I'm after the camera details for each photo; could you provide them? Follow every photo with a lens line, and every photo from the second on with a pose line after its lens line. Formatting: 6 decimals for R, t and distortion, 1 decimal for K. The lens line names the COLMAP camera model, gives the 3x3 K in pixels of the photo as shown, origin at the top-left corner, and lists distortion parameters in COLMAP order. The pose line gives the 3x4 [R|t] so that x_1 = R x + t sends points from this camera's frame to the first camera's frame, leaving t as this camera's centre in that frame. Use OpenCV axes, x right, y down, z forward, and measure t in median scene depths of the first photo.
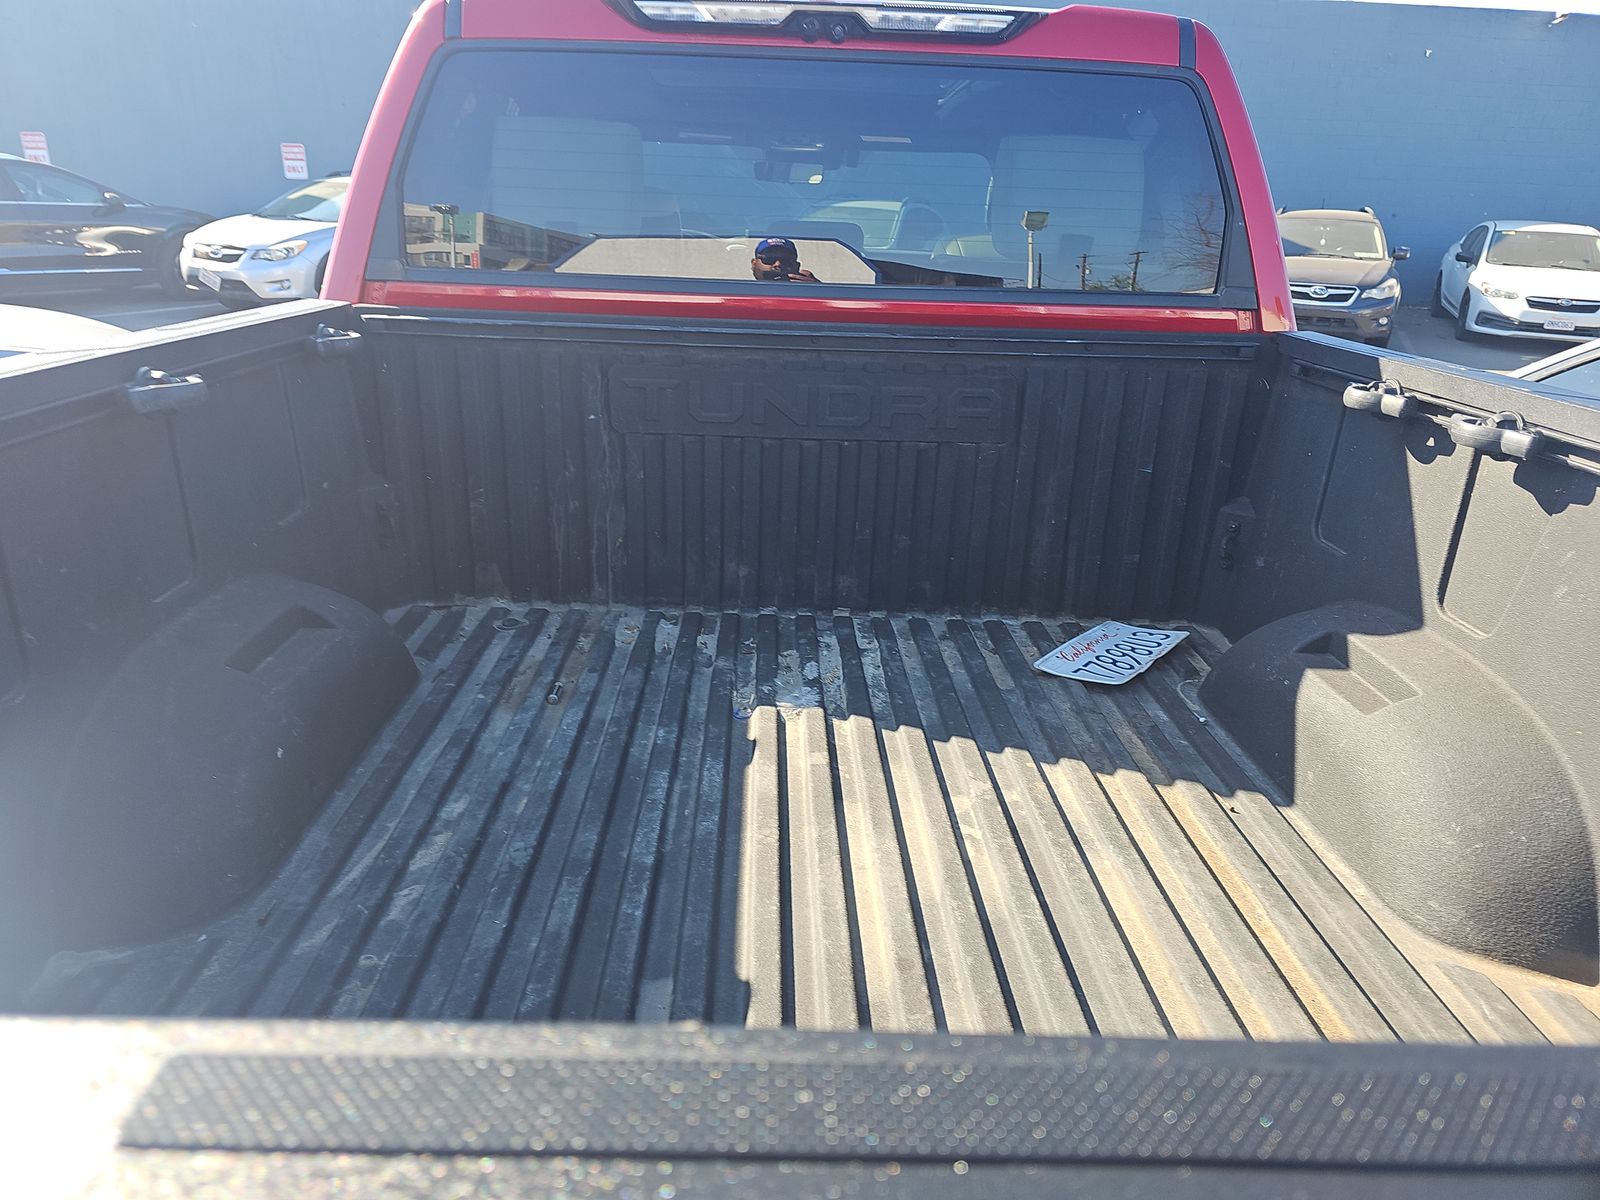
lens RADIAL K [[1064.3, 0, 790.7], [0, 1064.3, 598.2], [0, 0, 1]] dist [0.040667, -0.040152]
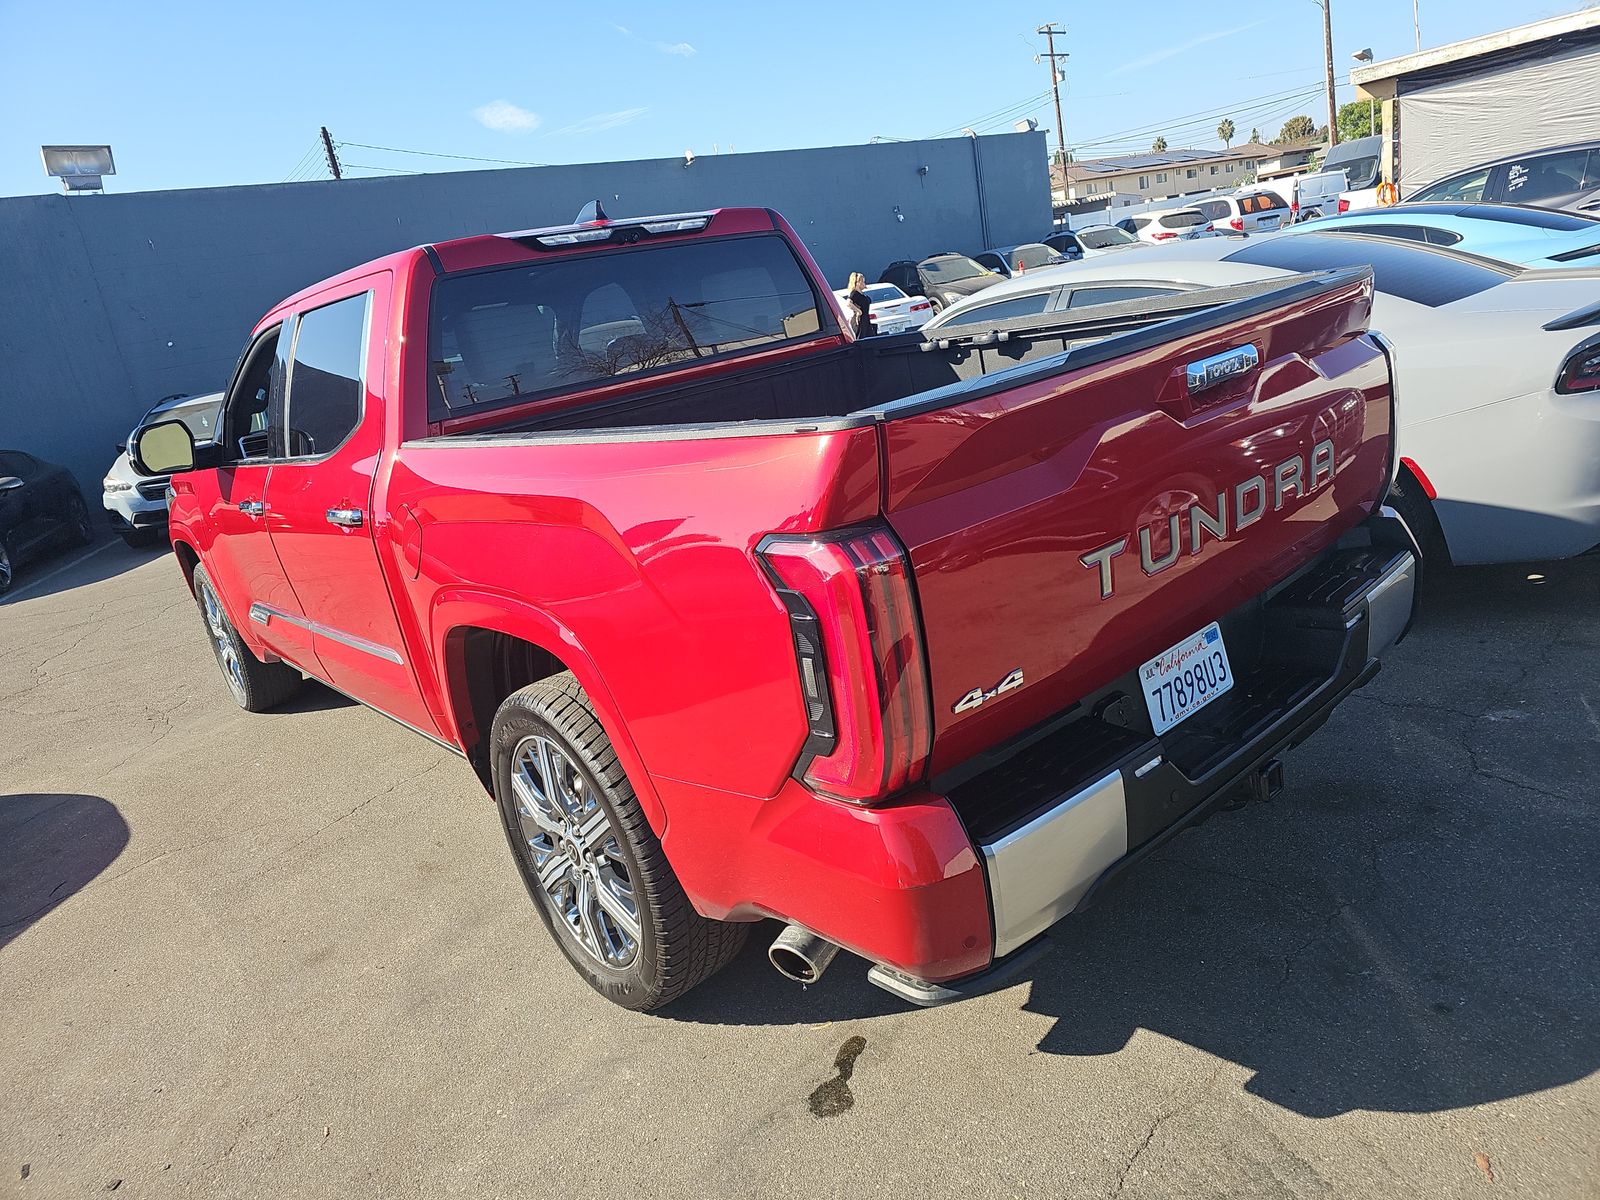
lens RADIAL K [[1064.3, 0, 797.8], [0, 1064.3, 591.3], [0, 0, 1]] dist [0.040667, -0.040152]
pose [[0.758897, -0.328430, 0.562325, -0.141511], [0.400253, 0.916391, -0.004944, 0.024563], [-0.513686, 0.228824, 0.826902, -0.081439]]
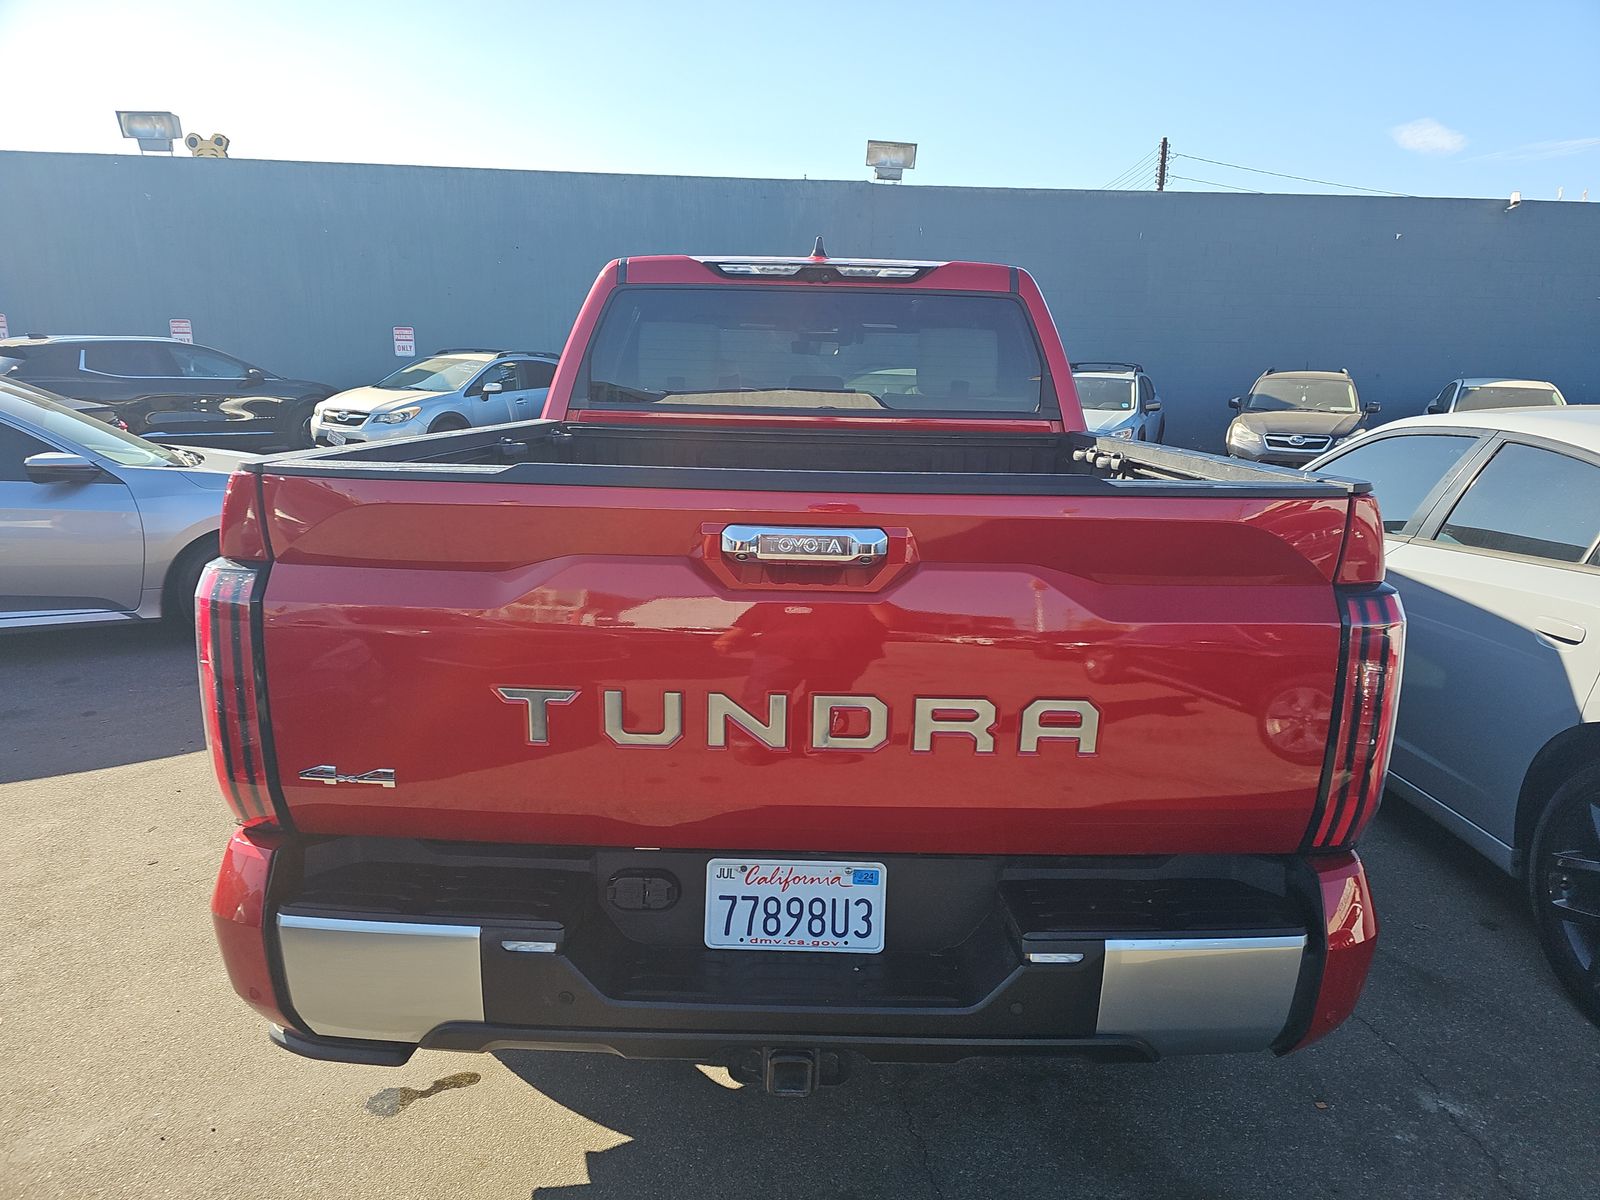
lens RADIAL K [[1064.3, 0, 801.3], [0, 1064.3, 608.5], [0, 0, 1]] dist [0.040667, -0.040152]
pose [[0.999271, -0.002924, -0.038058, 0.010369], [-0.002269, 0.990746, -0.135712, 0.042906], [0.038102, 0.135700, 0.990017, -0.110764]]
